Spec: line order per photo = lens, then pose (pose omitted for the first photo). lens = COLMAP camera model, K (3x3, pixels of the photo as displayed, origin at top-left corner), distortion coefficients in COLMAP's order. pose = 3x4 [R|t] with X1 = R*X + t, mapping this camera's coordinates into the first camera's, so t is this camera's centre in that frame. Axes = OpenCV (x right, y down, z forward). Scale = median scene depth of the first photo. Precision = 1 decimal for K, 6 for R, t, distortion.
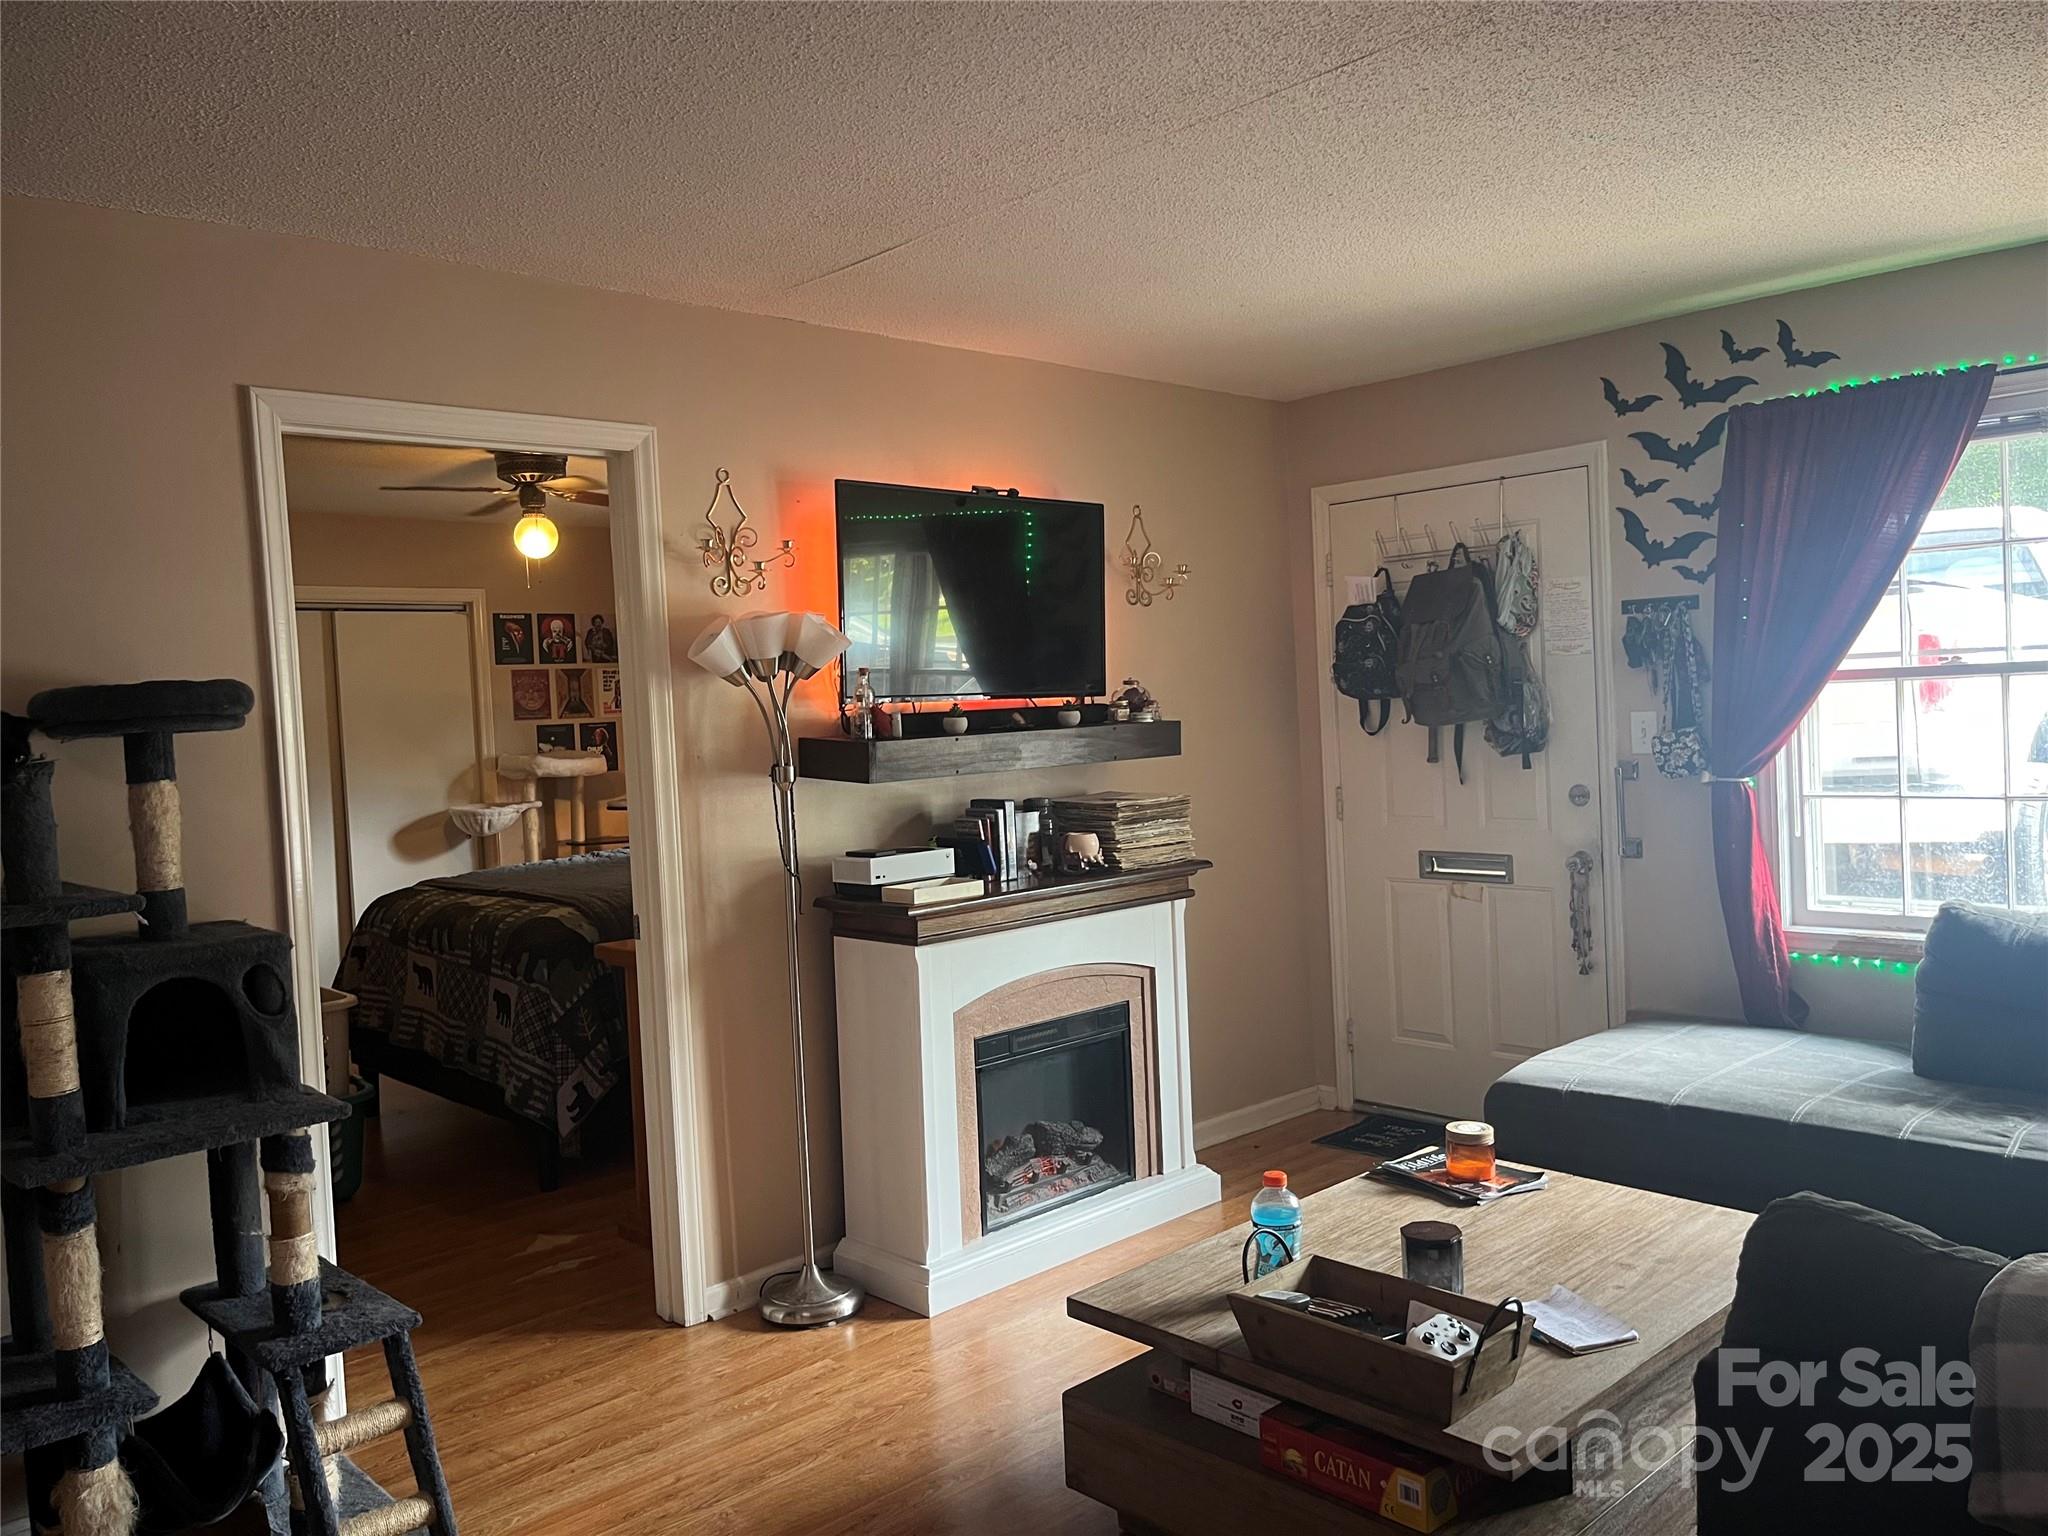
lens RADIAL K [[1568.2, 0, 1036.1], [0, 1568.2, 756.4], [0, 0, 1]] dist [0.024829, -0.036903]
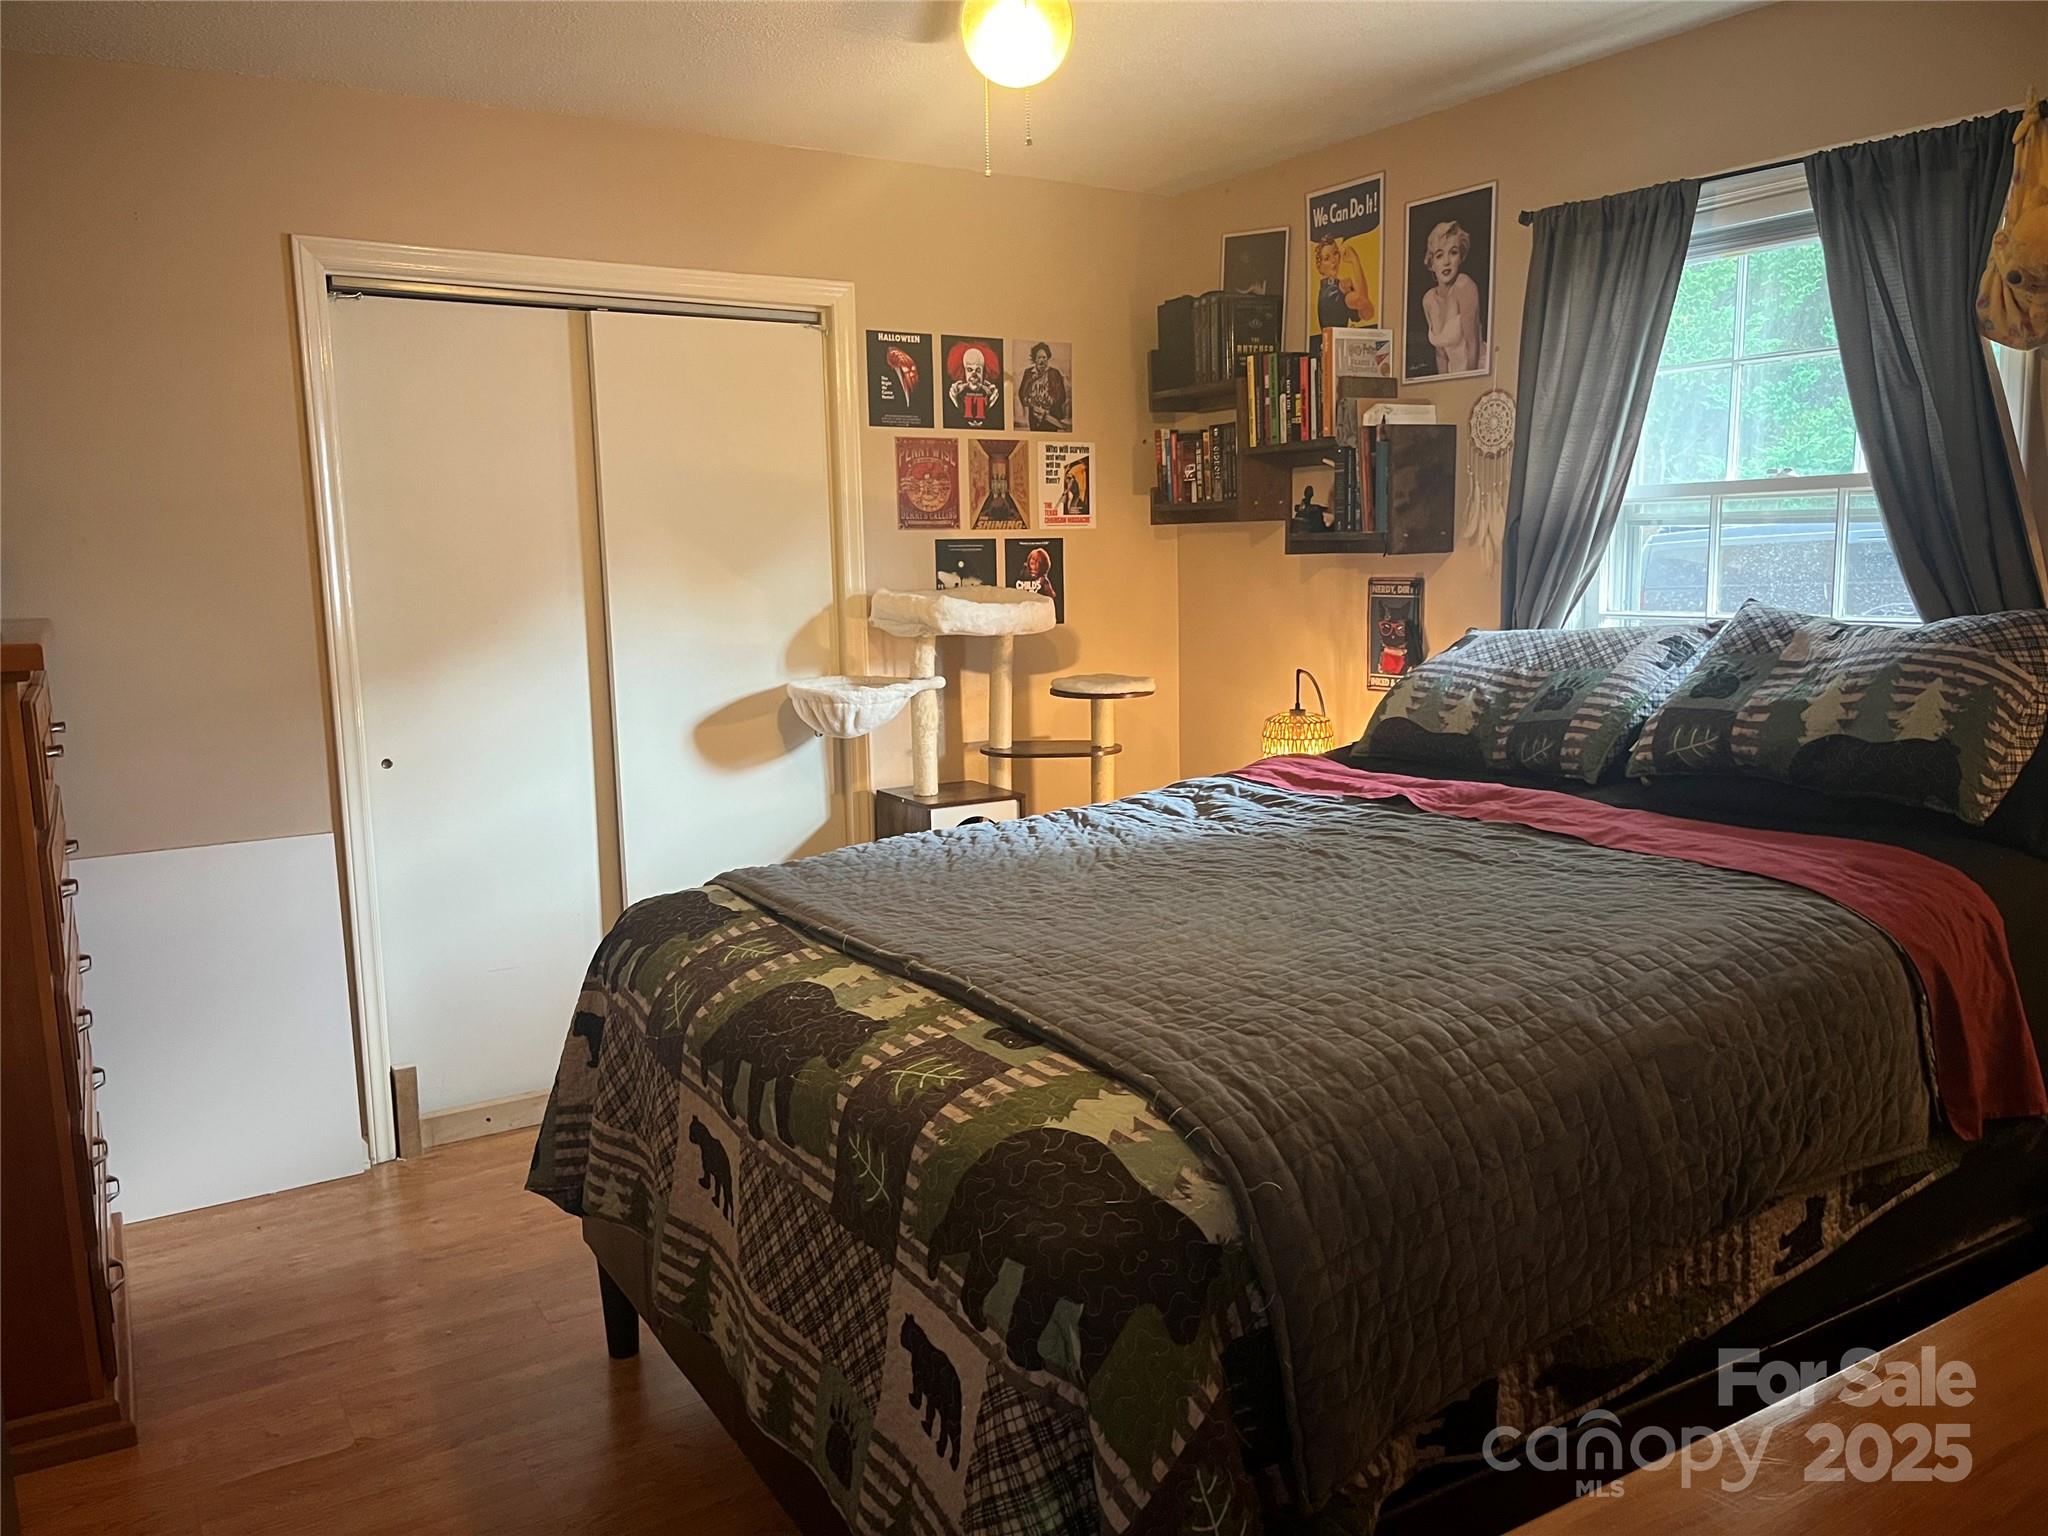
lens RADIAL K [[1568.2, 0, 1027.3], [0, 1568.2, 772.4], [0, 0, 1]] dist [0.024829, -0.036903]
pose [[0.977963, 0.051890, -0.202229, -0.169269], [-0.028814, 0.992898, 0.115428, -0.002834], [0.206782, -0.107057, 0.972512, 0.455523]]
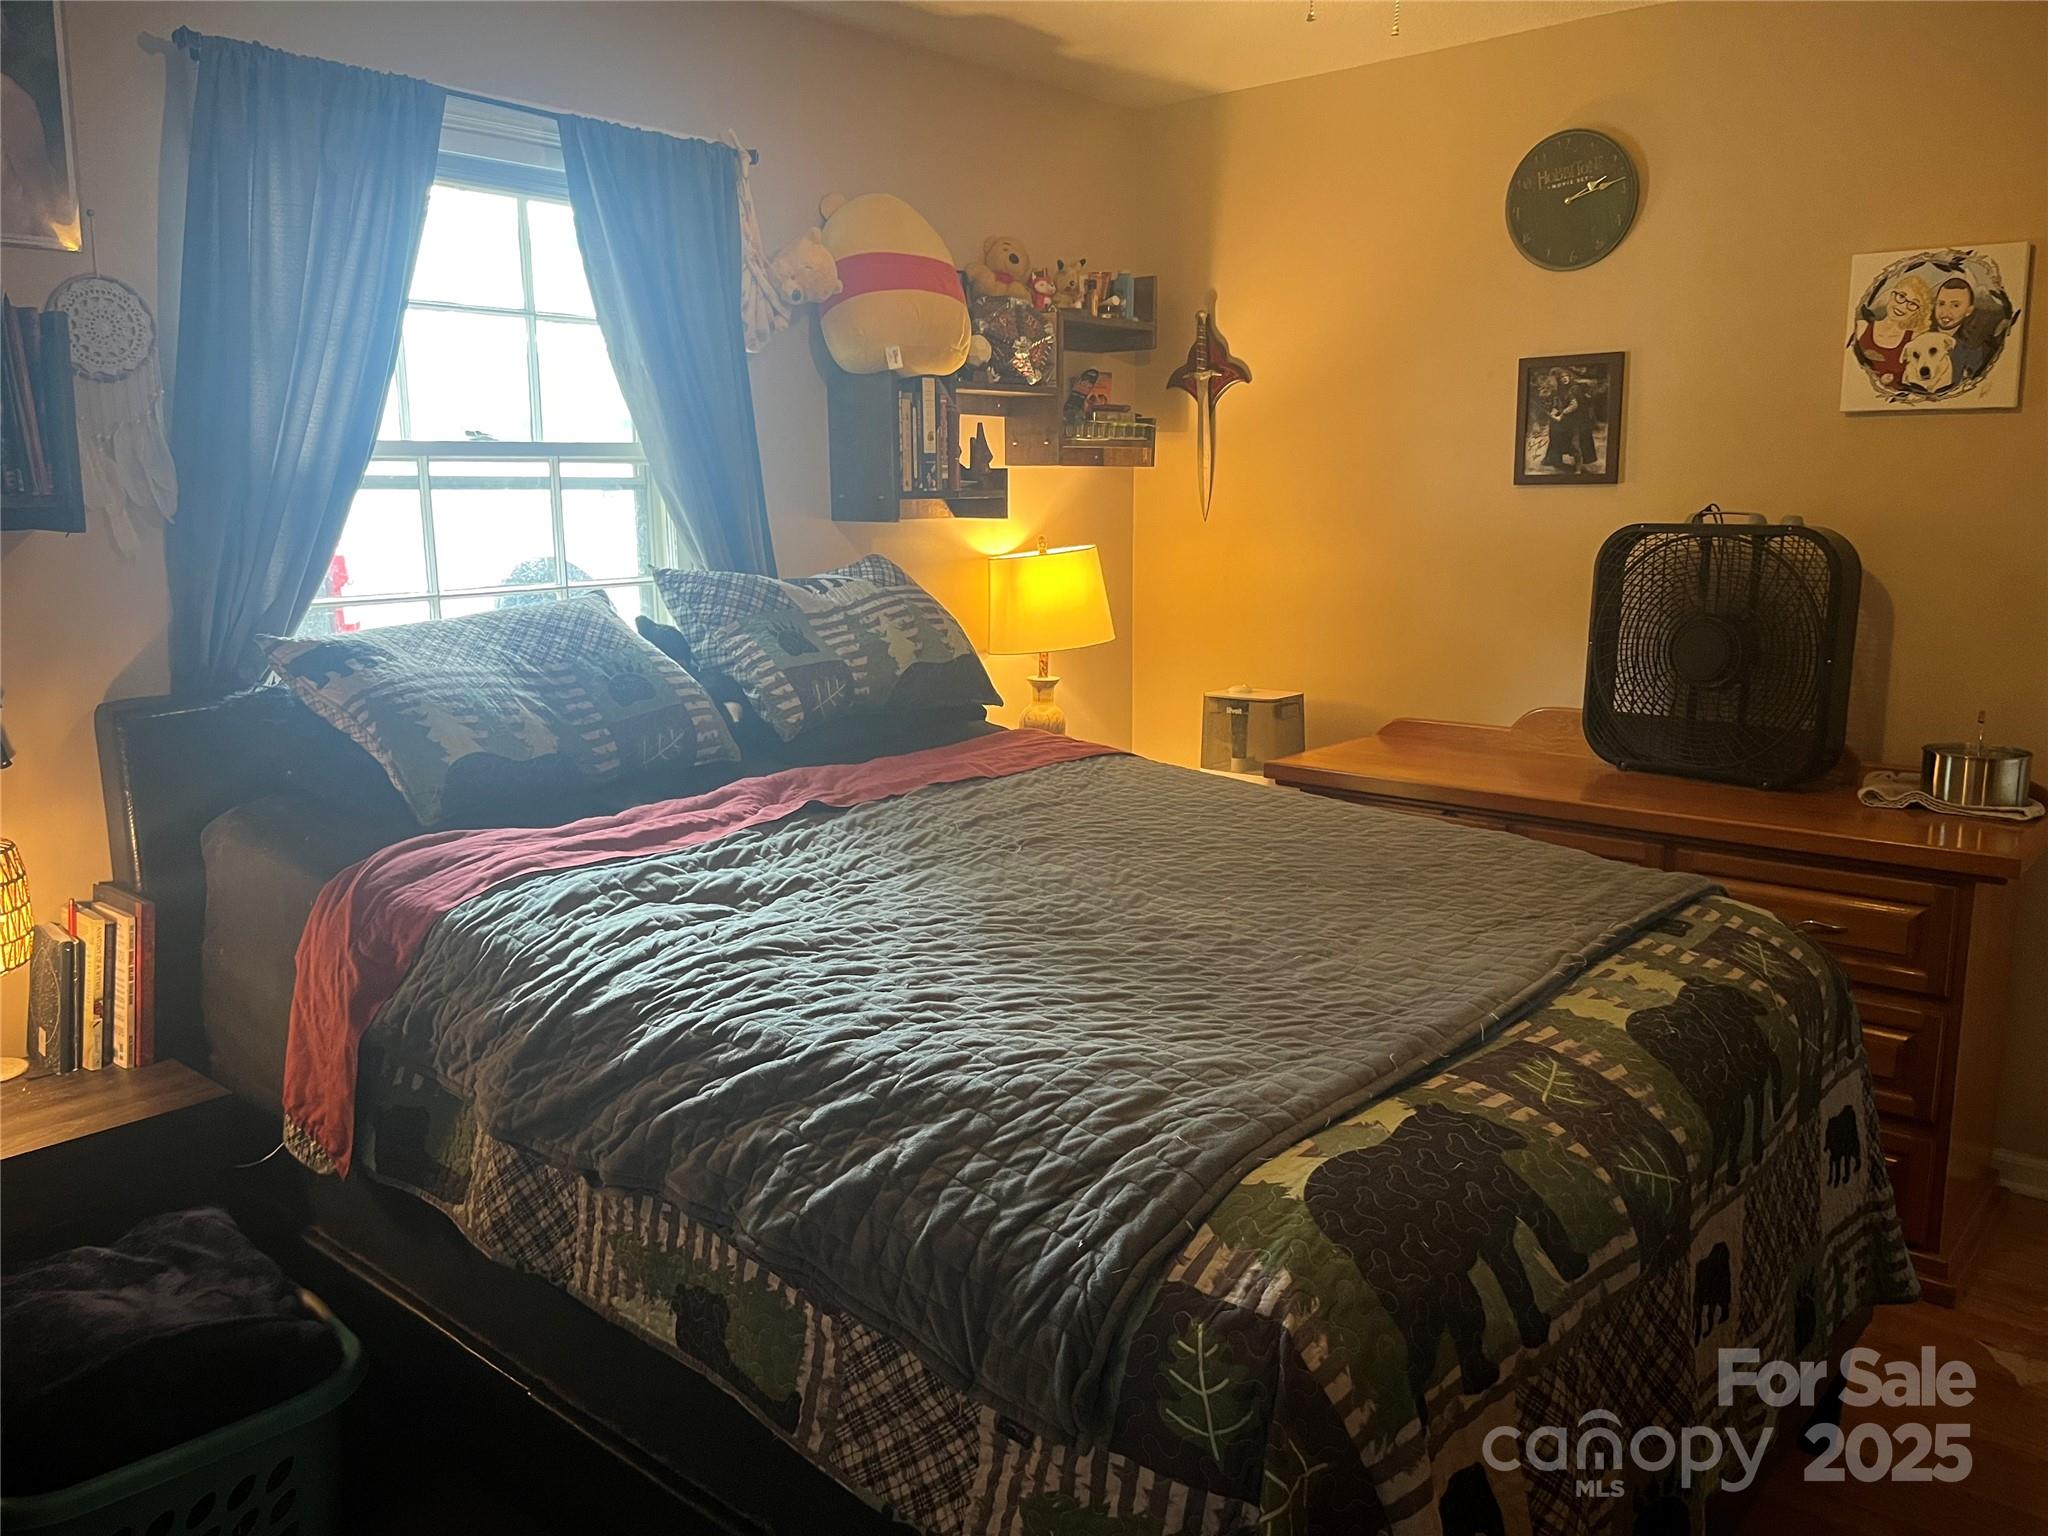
lens RADIAL K [[1568.2, 0, 1035.4], [0, 1568.2, 774.0], [0, 0, 1]] dist [0.024829, -0.036903]
pose [[-0.105923, -0.143686, 0.983938, -0.464938], [0.045459, 0.987771, 0.149139, -0.008128], [-0.993335, 0.060526, -0.098096, 0.808015]]
